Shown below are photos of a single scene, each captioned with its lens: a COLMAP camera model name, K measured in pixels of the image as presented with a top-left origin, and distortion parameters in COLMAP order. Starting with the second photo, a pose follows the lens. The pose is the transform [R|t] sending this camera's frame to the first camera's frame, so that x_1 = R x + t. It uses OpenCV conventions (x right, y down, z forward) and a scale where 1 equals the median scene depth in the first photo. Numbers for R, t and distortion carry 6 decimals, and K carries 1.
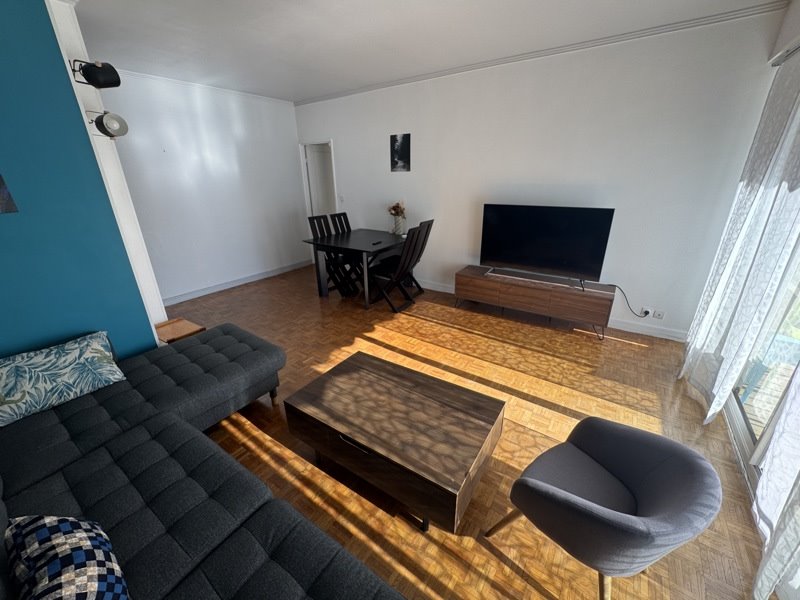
lens RADIAL K [[322.8, 0, 401.5], [0, 322.8, 299.3], [0, 0, 1]] dist [-0.003551, -0.000544]
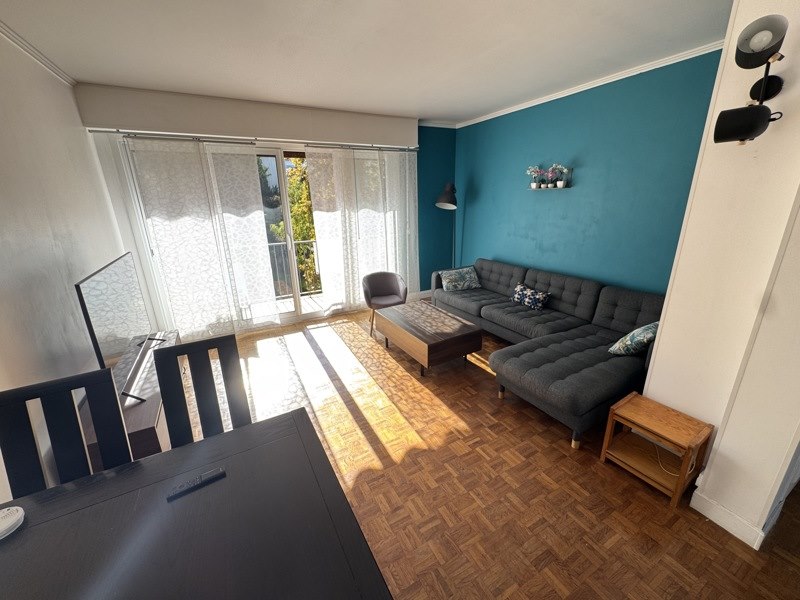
lens RADIAL K [[322.8, 0, 402.2], [0, 322.8, 300.3], [0, 0, 1]] dist [-0.003551, -0.000544]
pose [[-0.895156, -0.101631, 0.434012, -0.730913], [0.194561, 0.786934, 0.585560, -0.923590], [-0.401050, 0.608609, -0.684656, 2.331863]]
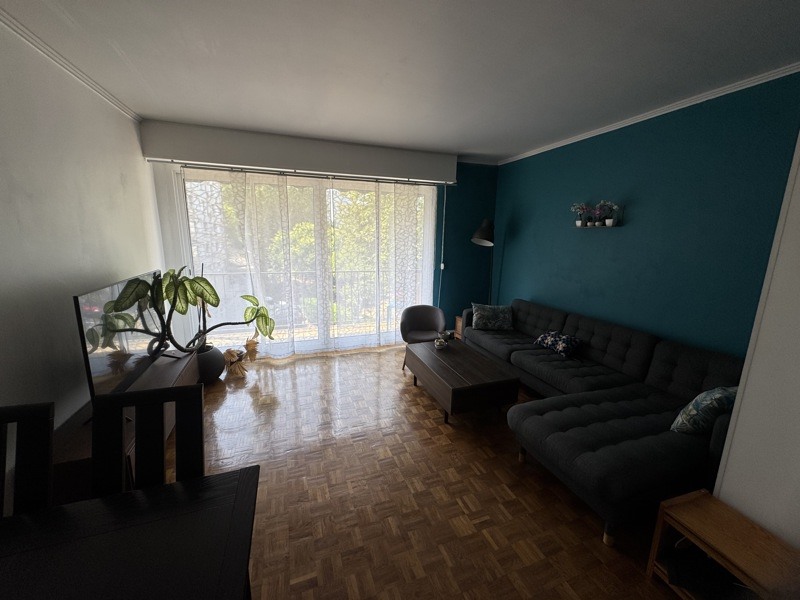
lens RADIAL K [[322.8, 0, 398.1], [0, 322.8, 299.2], [0, 0, 1]] dist [-0.003551, -0.000544]
pose [[-0.818767, -0.107060, 0.564055, -0.772560], [0.208685, 0.859764, 0.466108, -0.825938], [-0.534856, 0.499344, -0.681605, 2.183744]]
